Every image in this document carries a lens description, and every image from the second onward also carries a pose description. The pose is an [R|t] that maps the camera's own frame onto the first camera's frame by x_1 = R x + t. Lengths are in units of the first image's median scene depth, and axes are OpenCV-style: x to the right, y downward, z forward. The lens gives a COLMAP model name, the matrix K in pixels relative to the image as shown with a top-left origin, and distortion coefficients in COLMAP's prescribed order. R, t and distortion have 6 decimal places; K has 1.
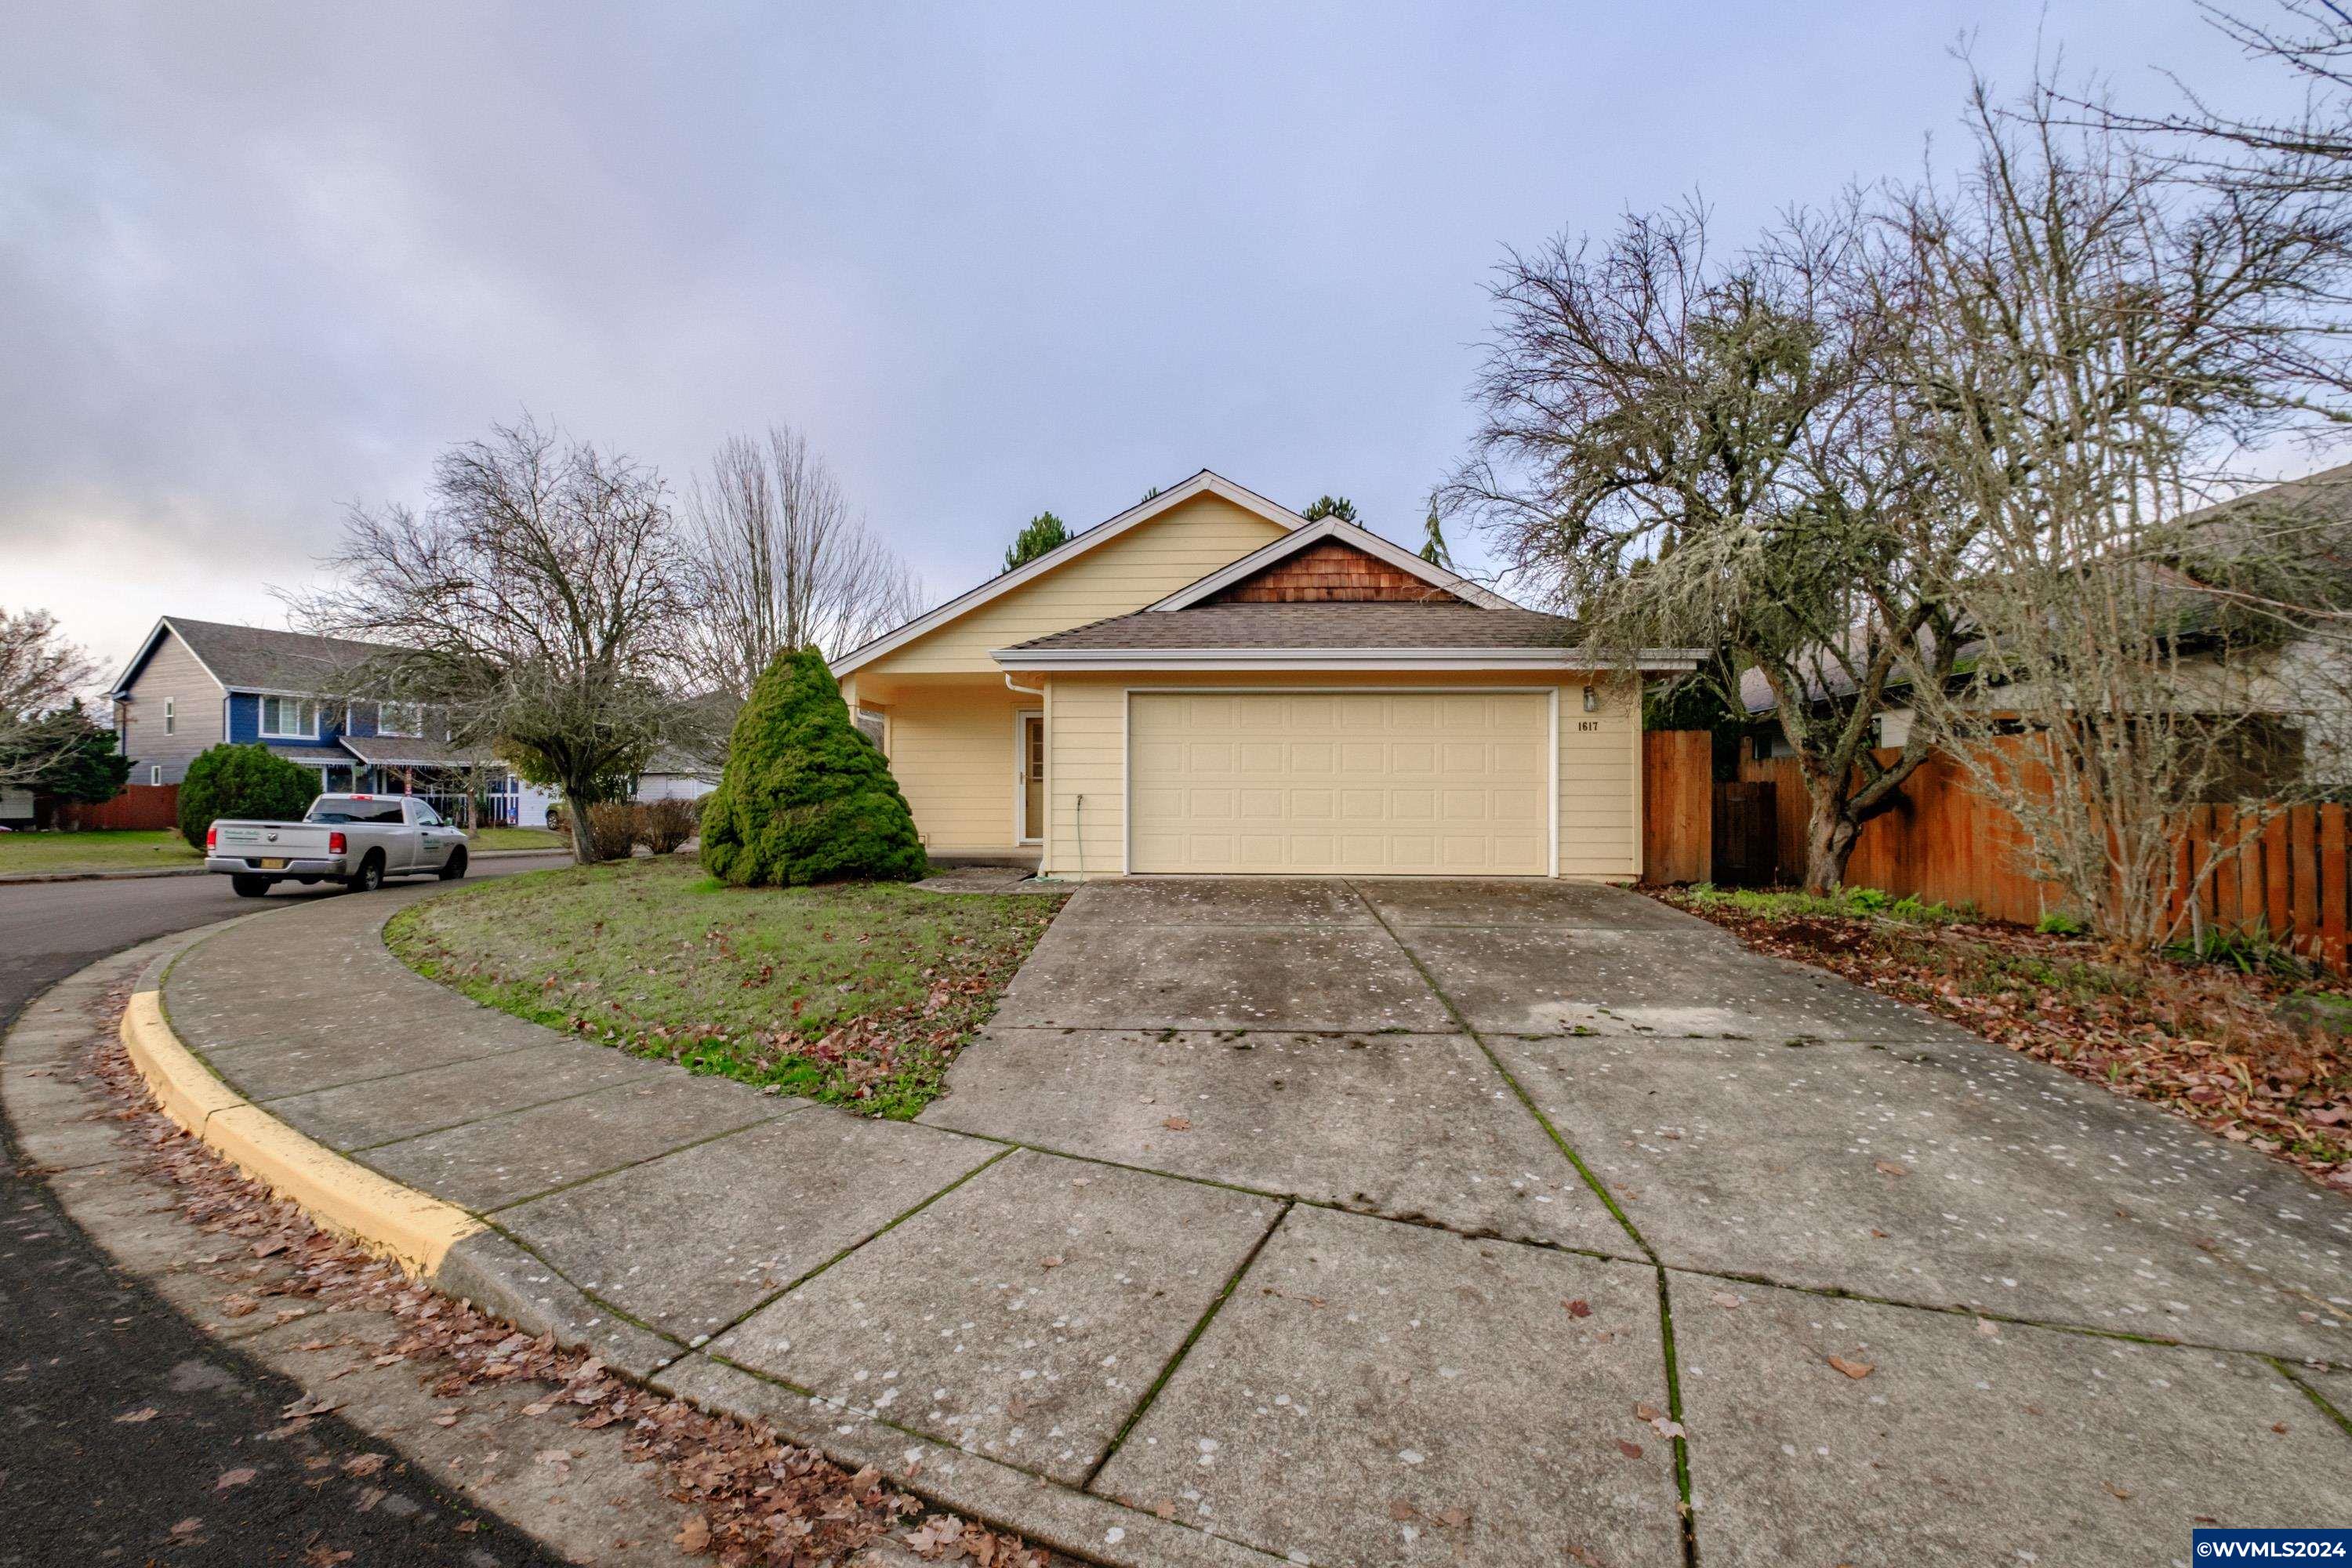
lens RADIAL K [[1010.6, 0, 1176.0], [0, 1010.6, 784.0], [0, 0, 1]] dist [0.000330, 0.000023]
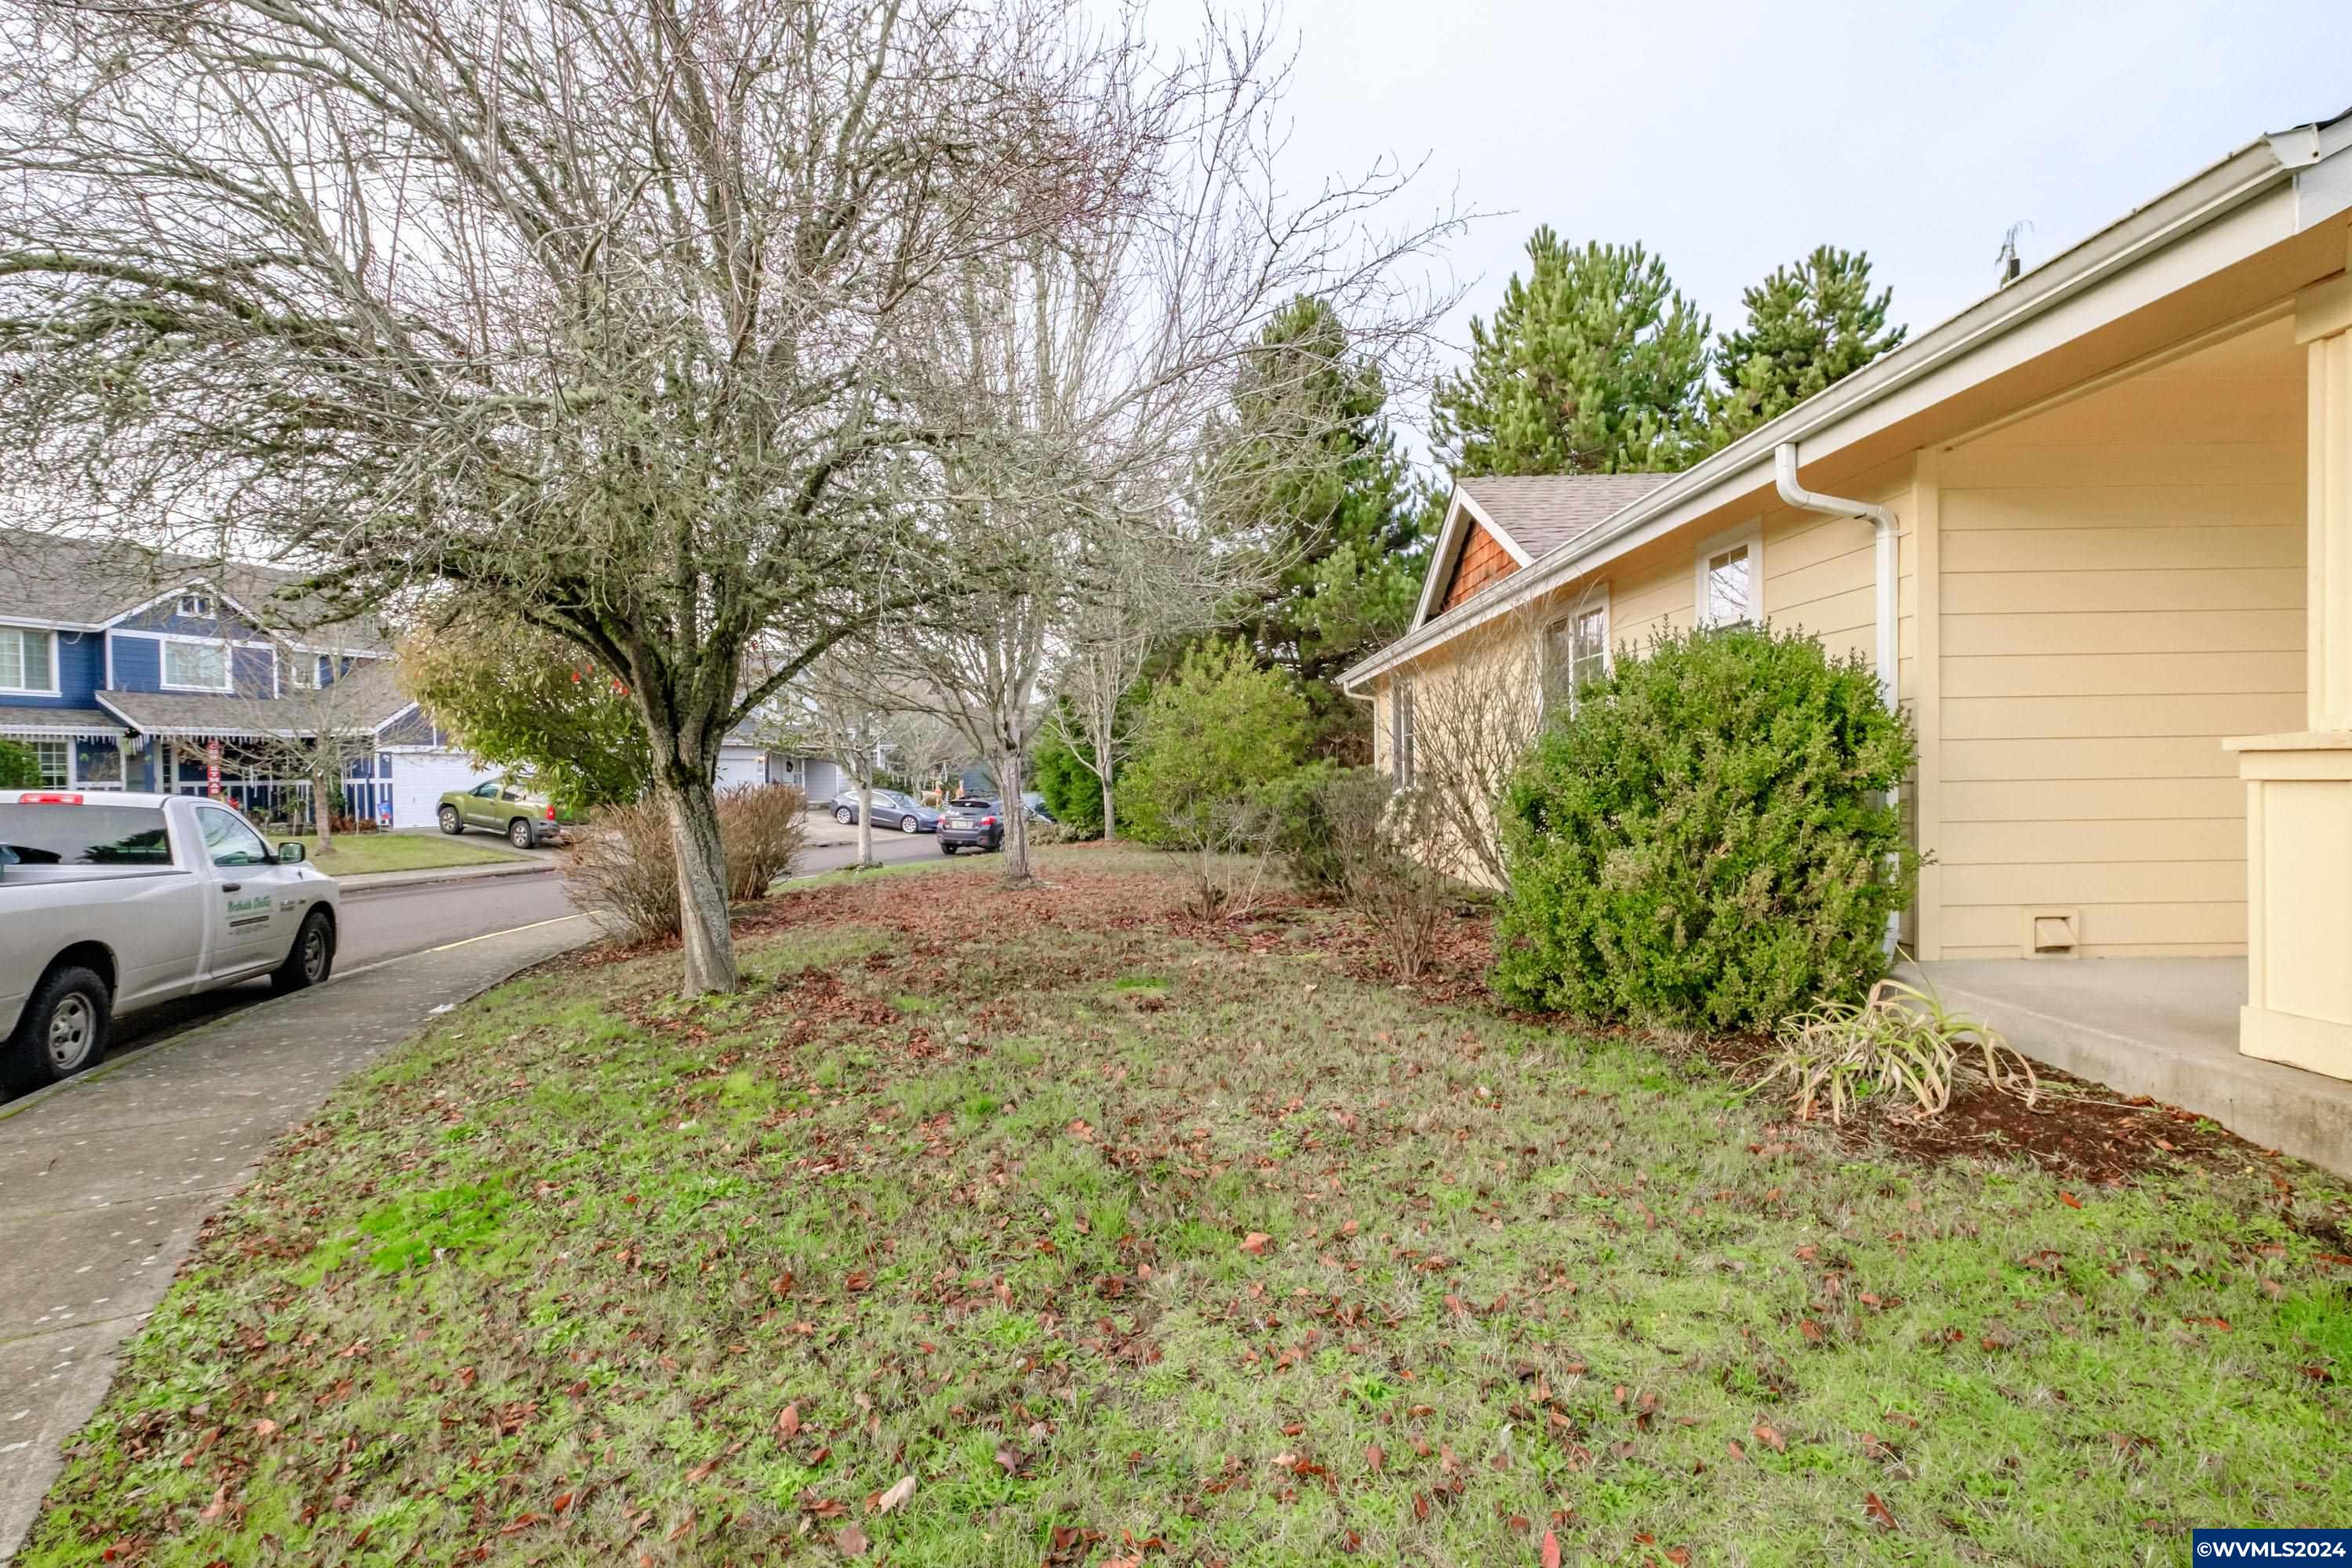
lens RADIAL K [[1124.0, 0, 1176.0], [0, 1124.0, 784.0], [0, 0, 1]] dist [0.004909, 0.000666]
pose [[0.998667, -0.014406, 0.049570, -0.205177], [0.013128, 0.999575, 0.026013, 0.001094], [-0.049924, -0.025328, 0.998432, 0.281474]]
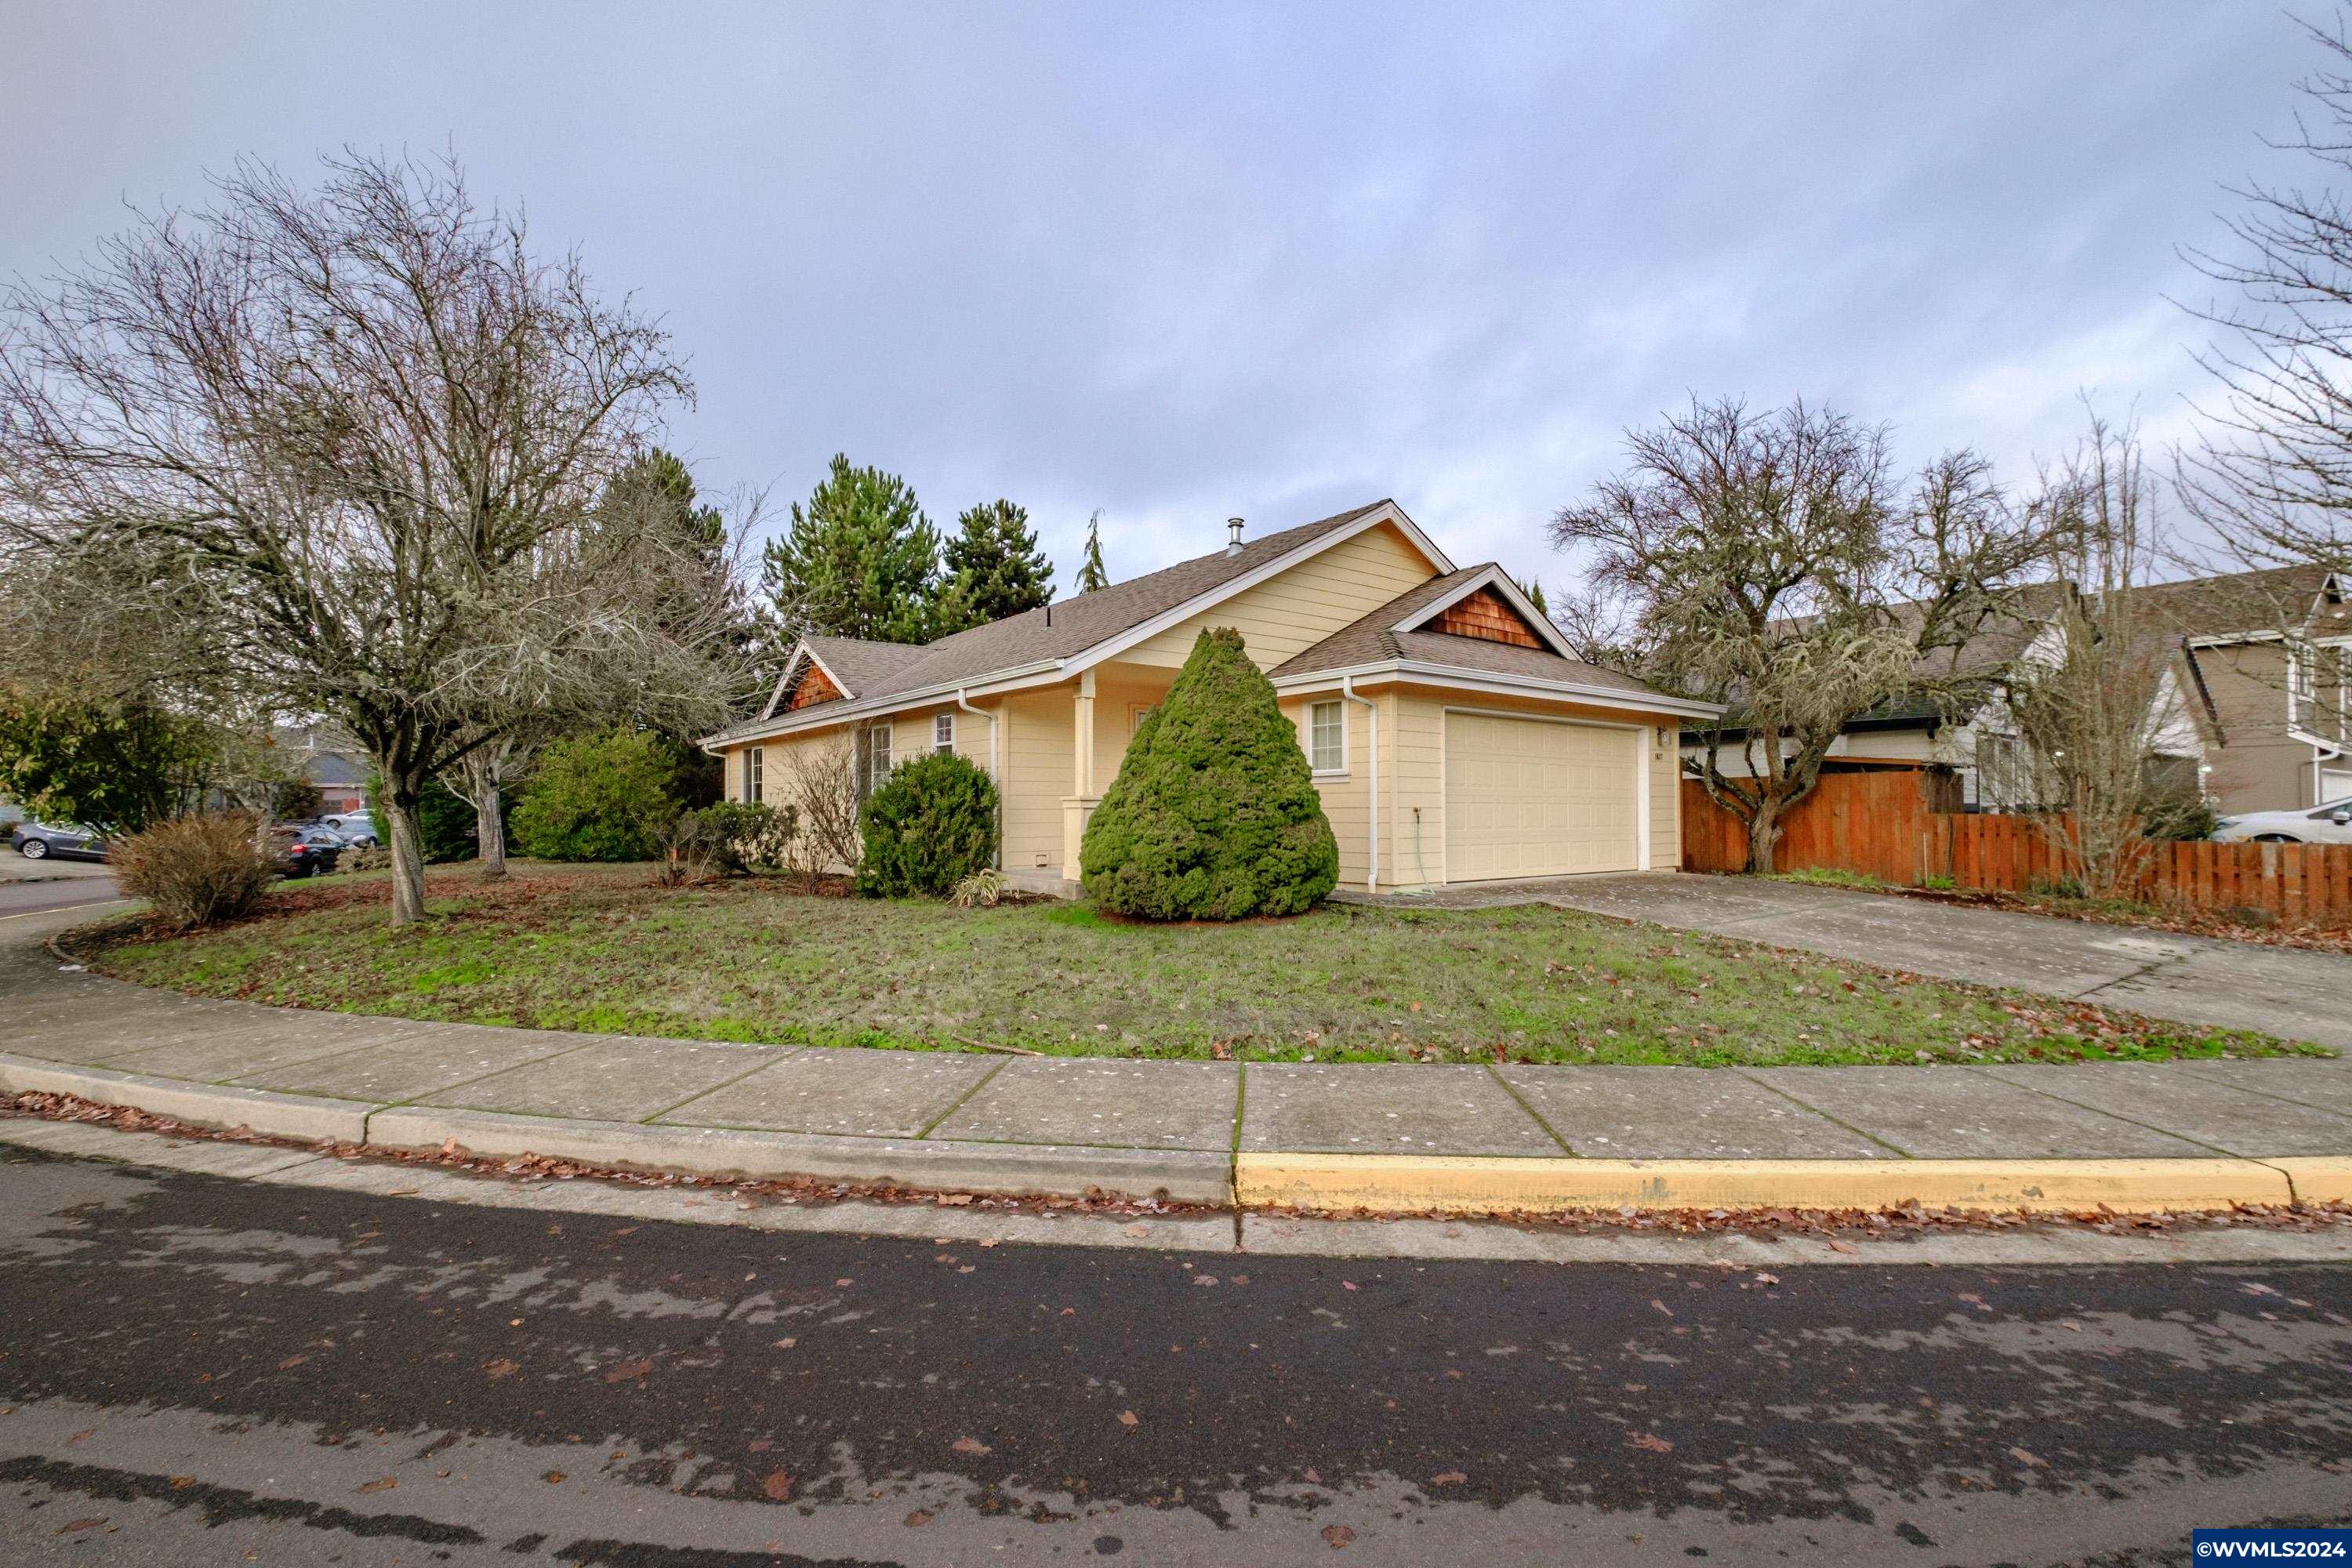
lens RADIAL K [[1010.6, 0, 1176.0], [0, 1010.6, 784.0], [0, 0, 1]] dist [0.000330, 0.000023]
pose [[0.749364, 0.013998, 0.662010, -0.289810], [-0.009221, 0.999900, -0.010705, 0.000047], [-0.662094, 0.001918, 0.749418, 0.122375]]
